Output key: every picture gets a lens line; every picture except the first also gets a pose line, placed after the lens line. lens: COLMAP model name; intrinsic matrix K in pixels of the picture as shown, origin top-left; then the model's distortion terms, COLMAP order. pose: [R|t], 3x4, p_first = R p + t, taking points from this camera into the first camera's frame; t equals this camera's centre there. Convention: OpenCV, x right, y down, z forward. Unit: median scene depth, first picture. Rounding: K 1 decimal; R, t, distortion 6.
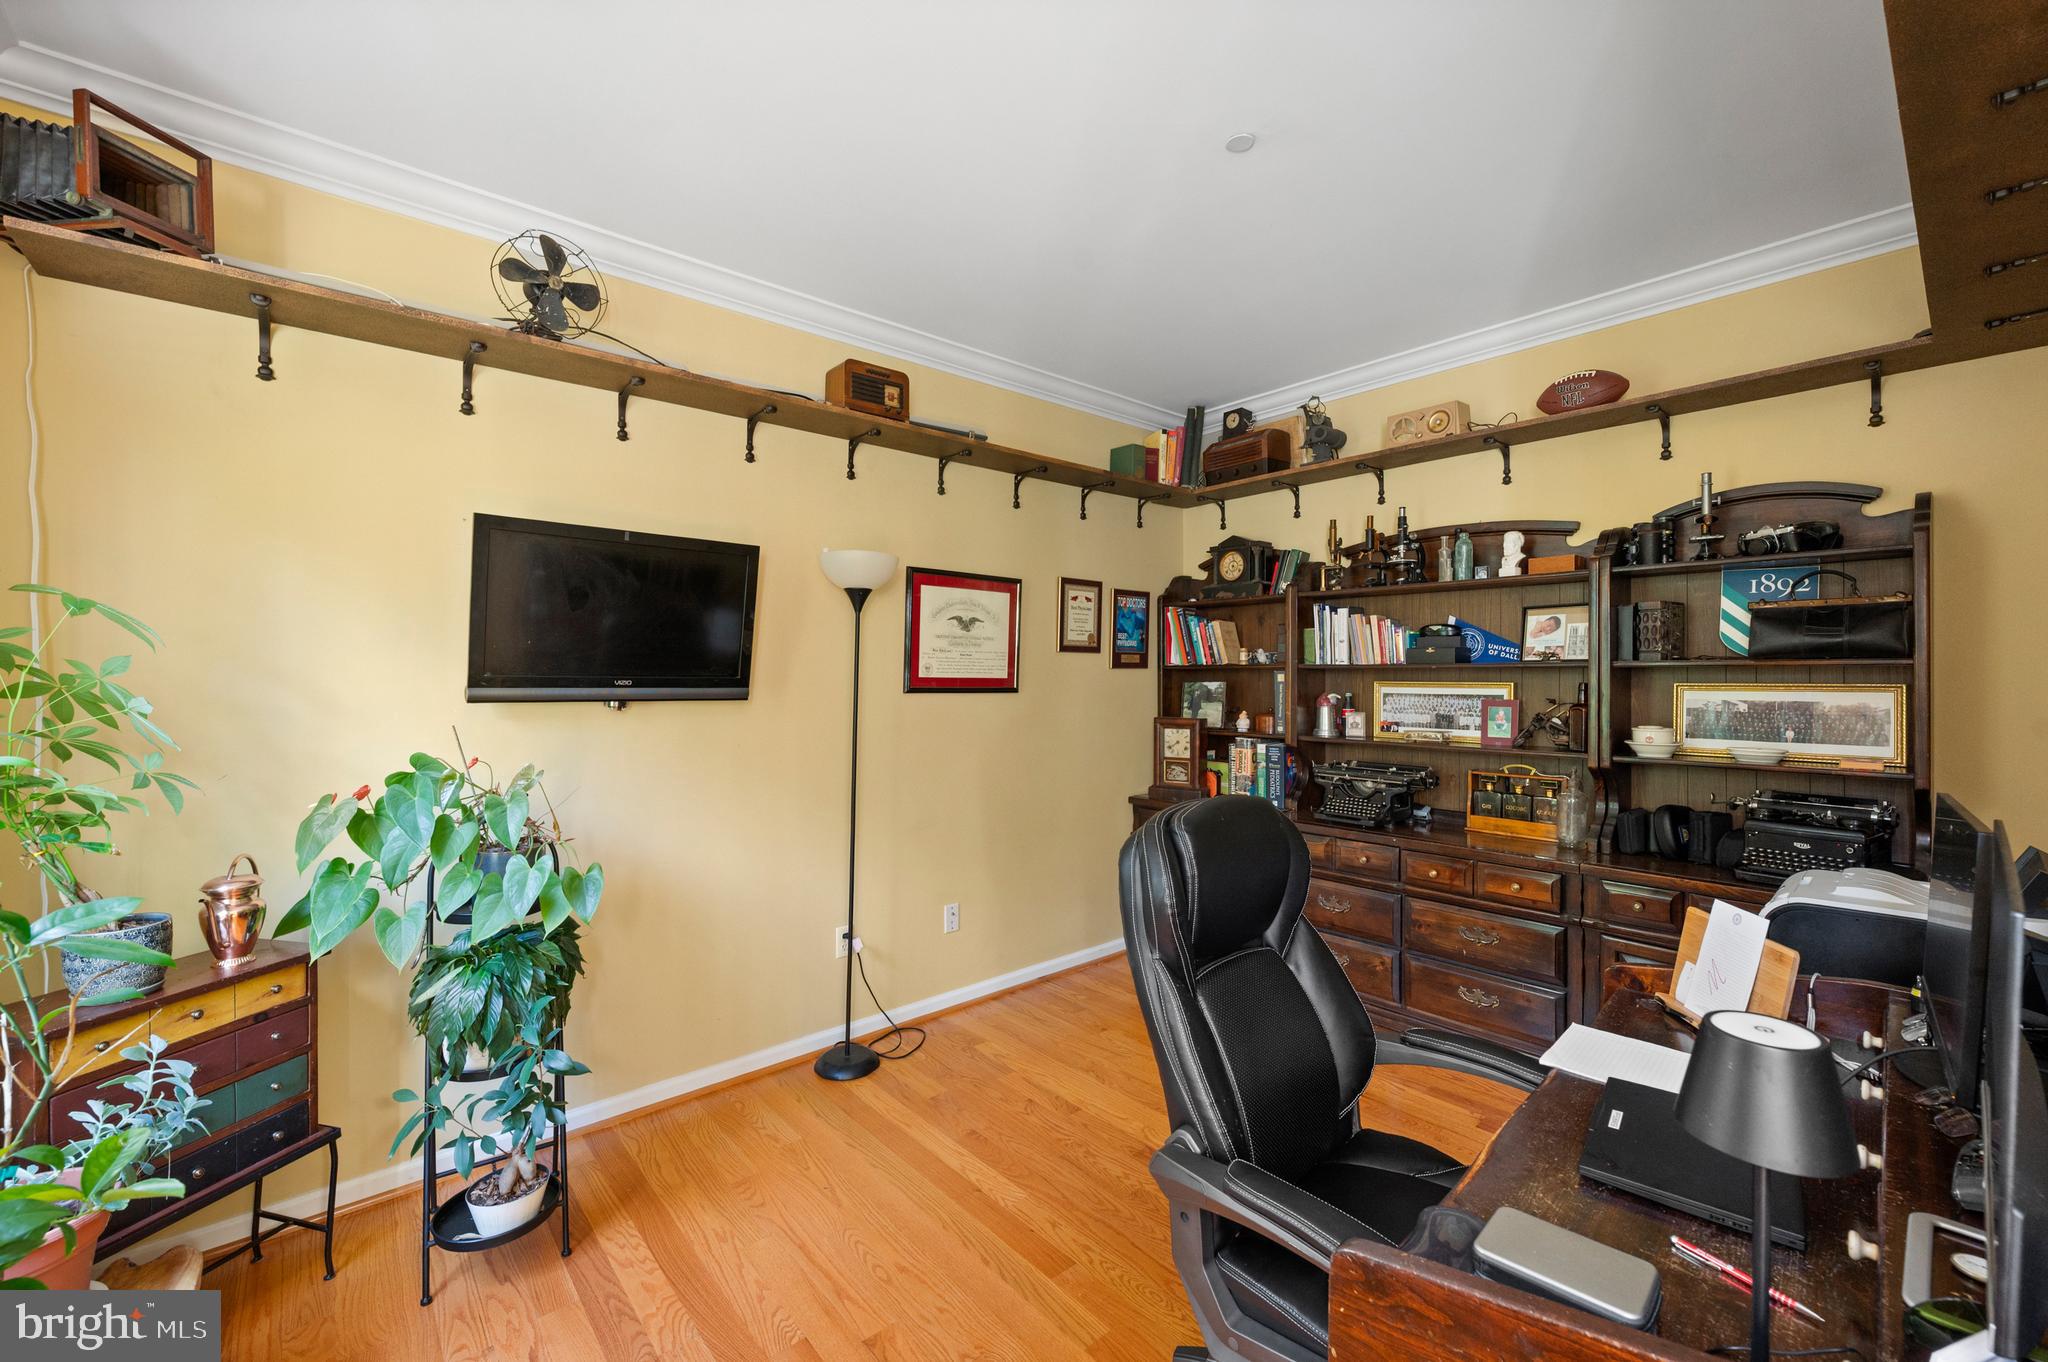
lens RADIAL K [[833.7, 0, 1027.4], [0, 833.7, 677.1], [0, 0, 1]] dist [-0.000723, 0.000351]
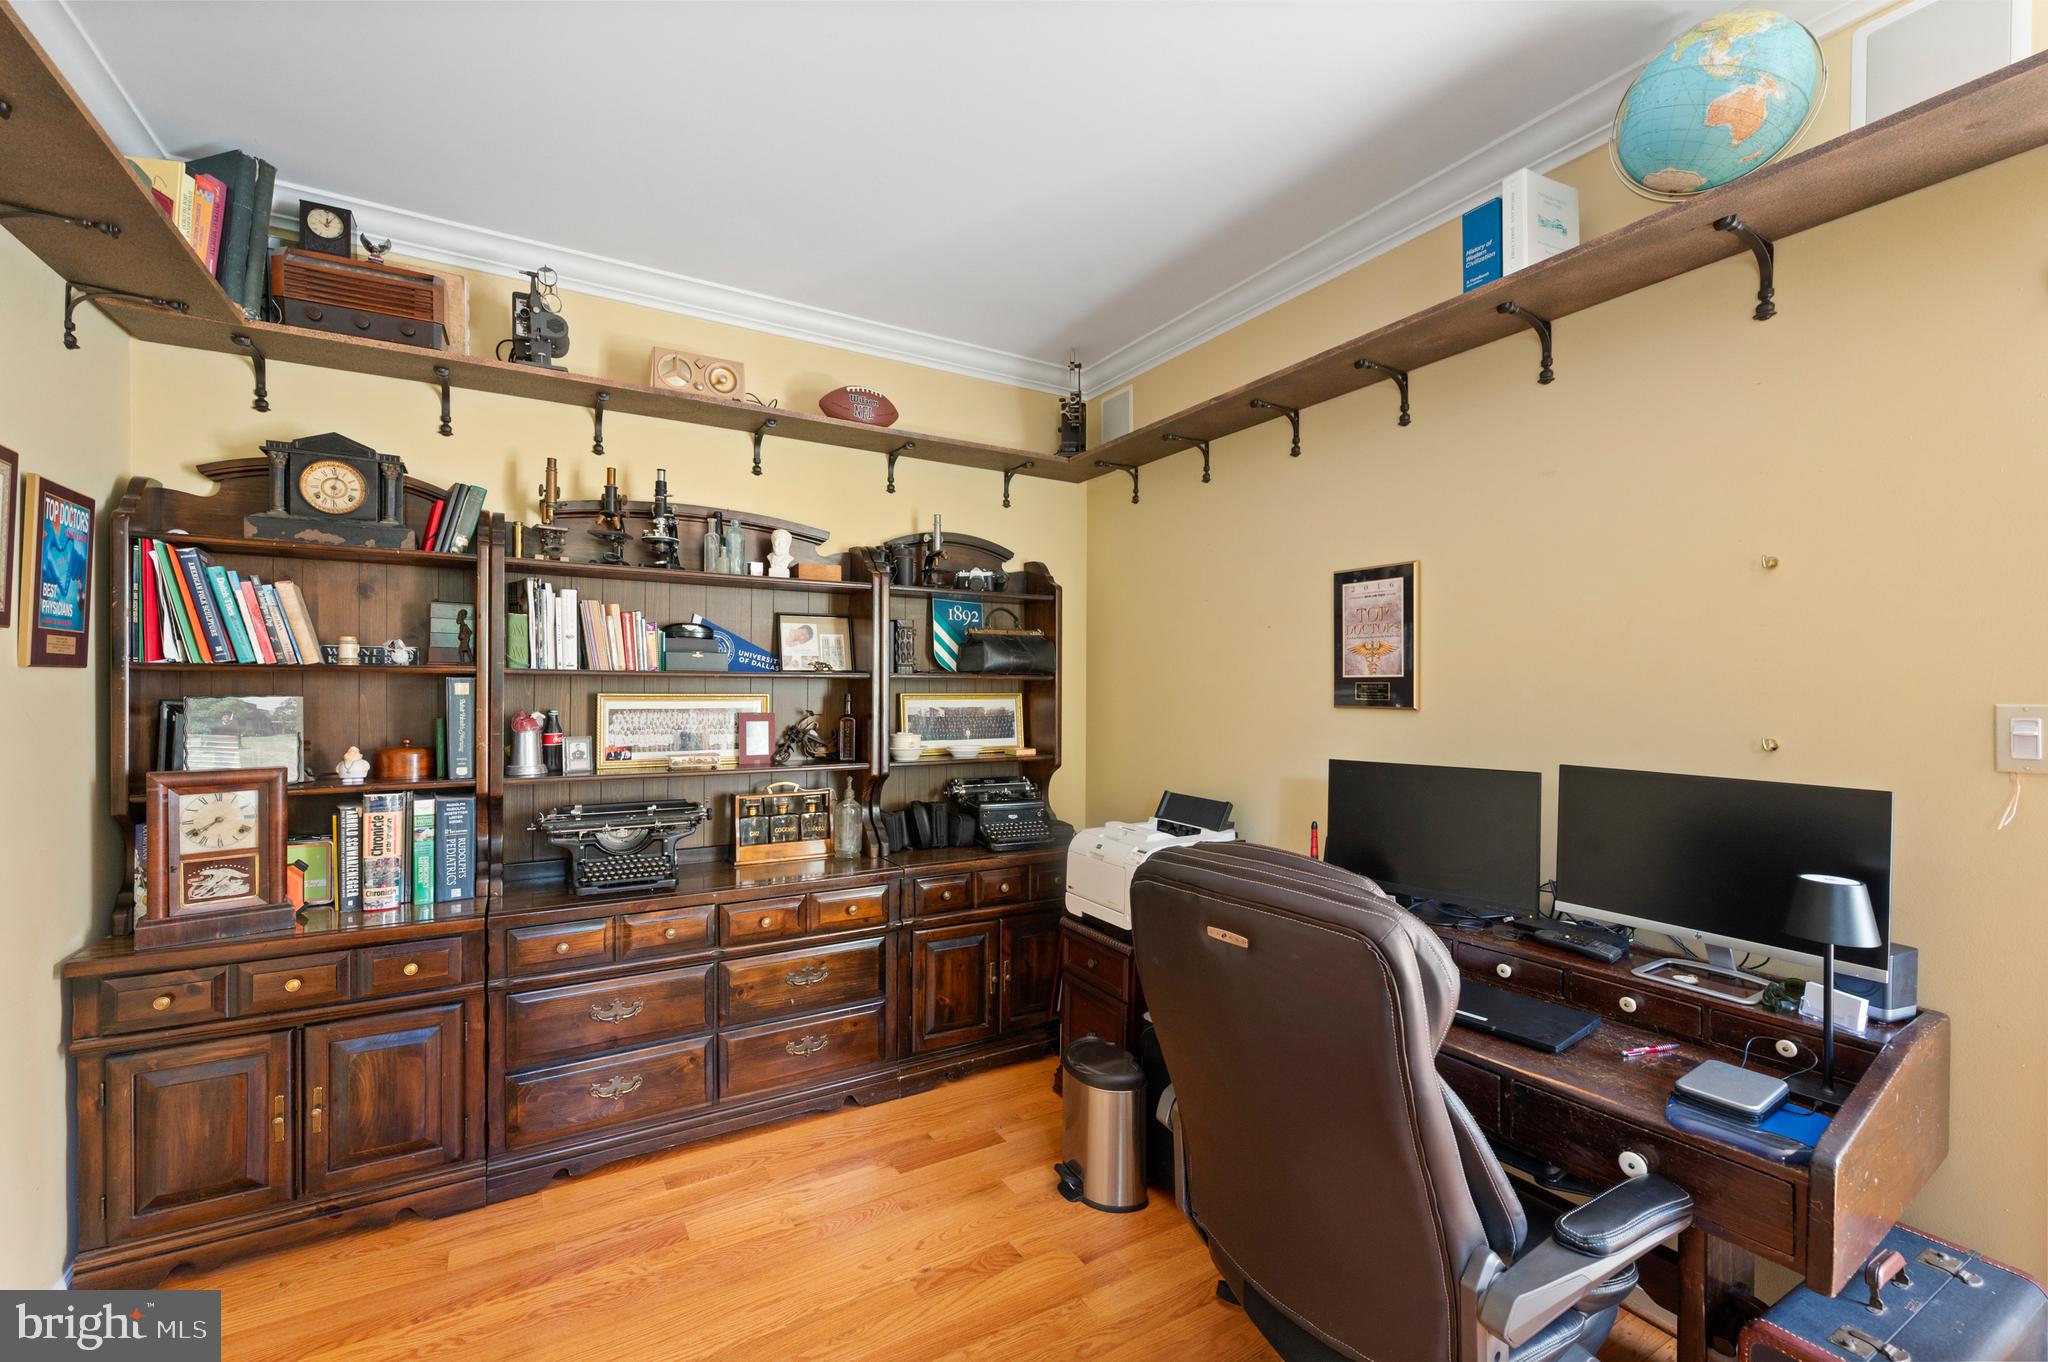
lens RADIAL K [[866.1, 0, 1026.5], [0, 866.1, 693.0], [0, 0, 1]] dist [0.003821, 0.000248]
pose [[0.169456, -0.007495, 0.985509, -0.281844], [-0.002464, 0.999965, 0.008028, -0.002491], [-0.985535, -0.003788, 0.169432, 0.510128]]
